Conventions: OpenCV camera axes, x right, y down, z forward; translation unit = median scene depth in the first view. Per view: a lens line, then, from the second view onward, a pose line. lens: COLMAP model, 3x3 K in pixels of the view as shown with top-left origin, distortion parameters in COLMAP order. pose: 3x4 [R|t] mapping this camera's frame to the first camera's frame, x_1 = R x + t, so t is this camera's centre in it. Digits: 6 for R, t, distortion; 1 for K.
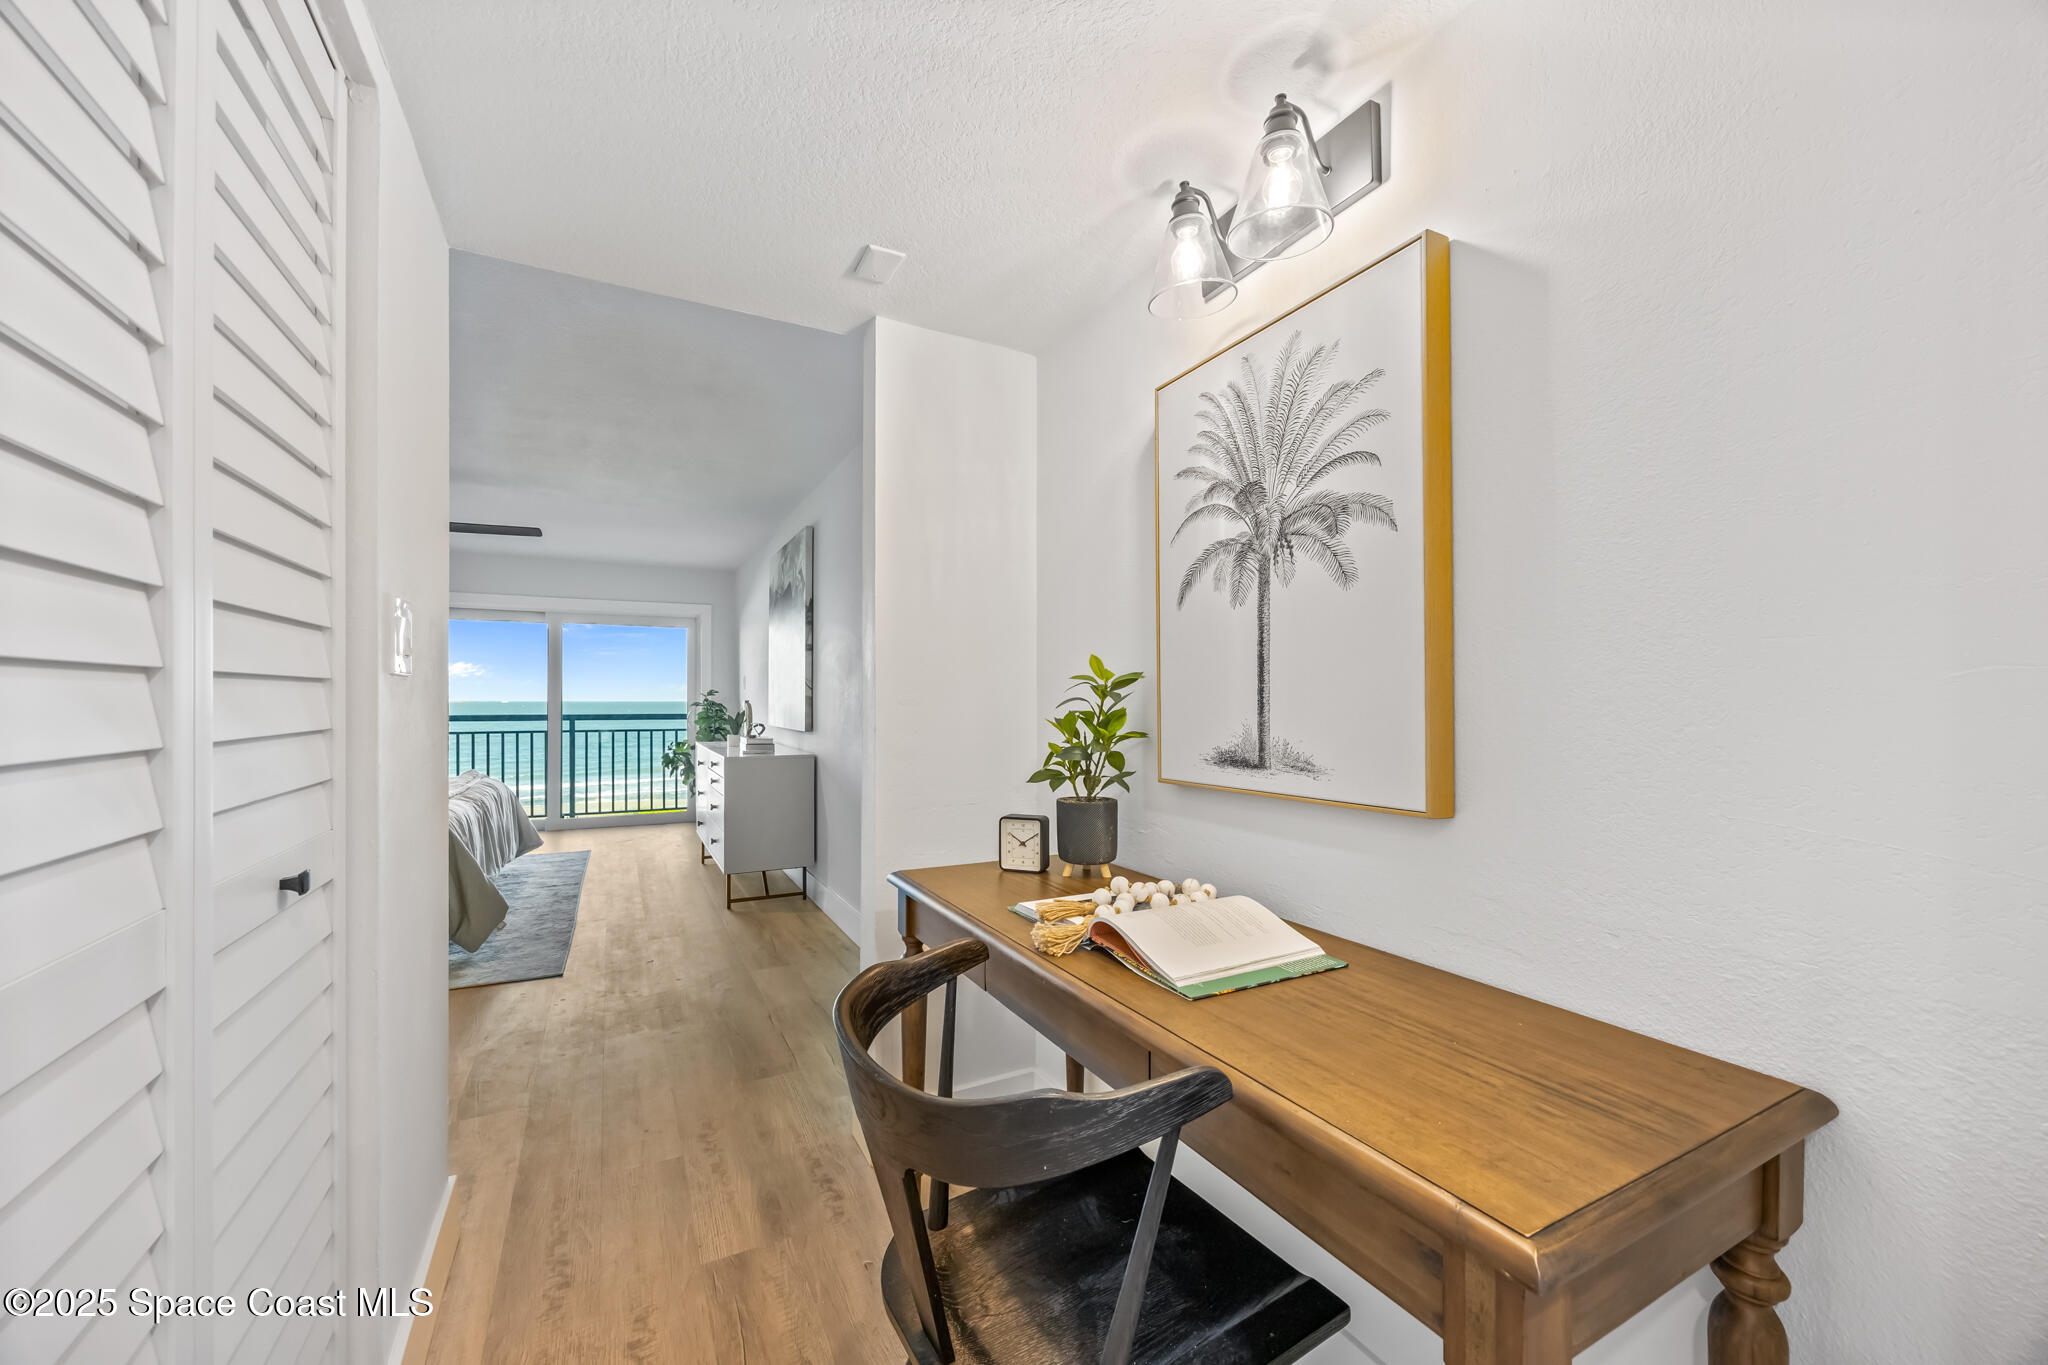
lens RADIAL K [[783.8, 0, 1020.4], [0, 783.8, 695.3], [0, 0, 1]] dist [-0.000398, -0.000029]
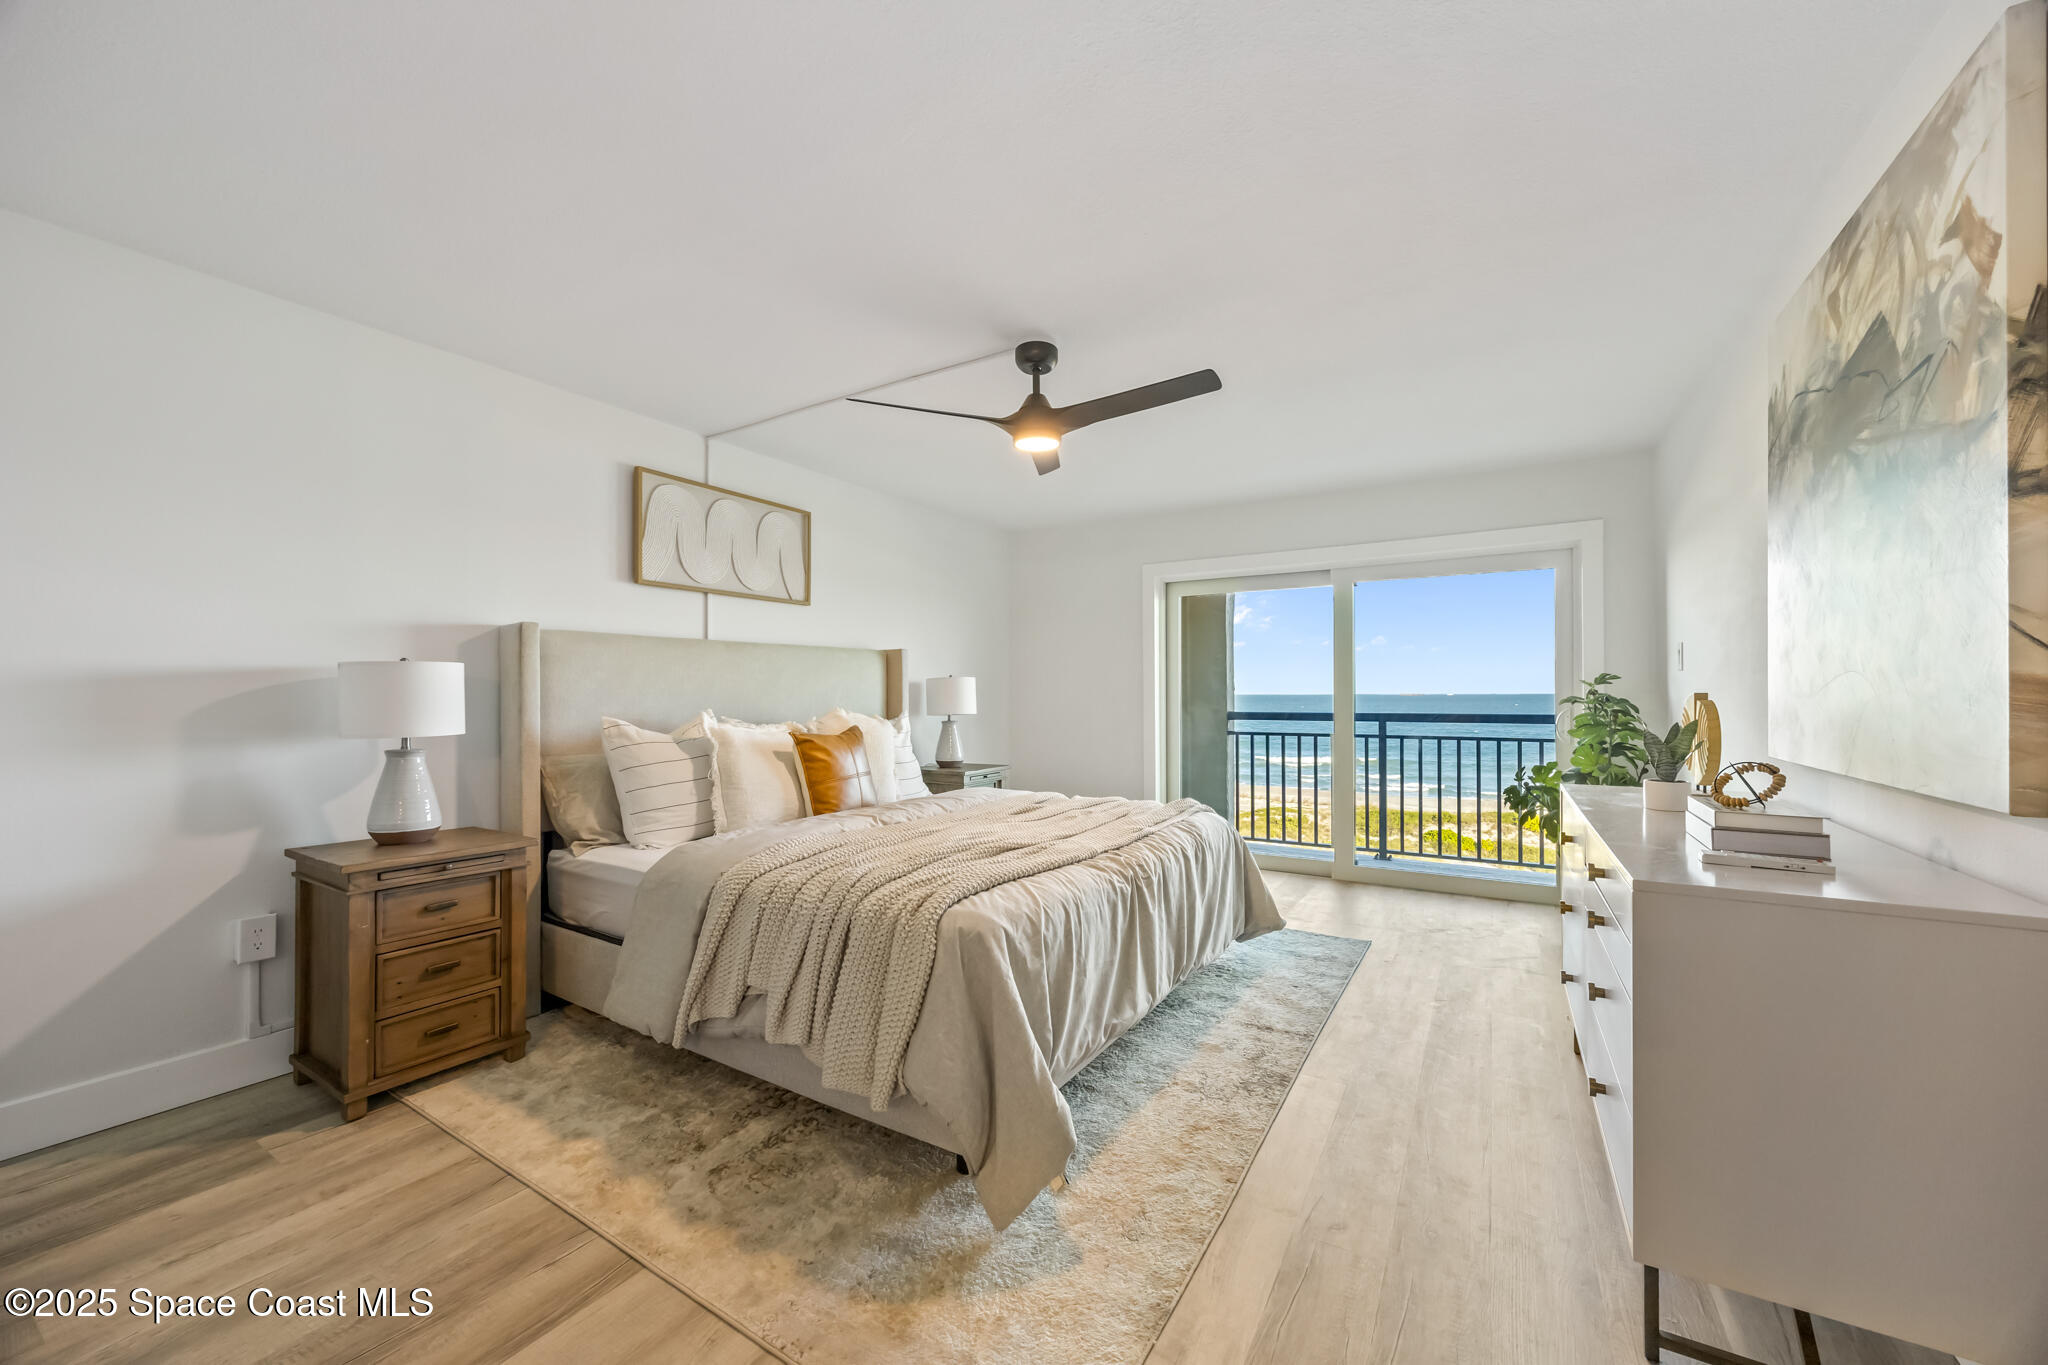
lens RADIAL K [[783.8, 0, 1020.4], [0, 783.8, 695.3], [0, 0, 1]] dist [-0.000398, -0.000029]
pose [[0.518353, -0.001673, -0.855165, -0.230910], [0.009506, 0.999948, 0.003806, 0.003597], [0.855114, -0.010102, 0.518342, 0.616105]]
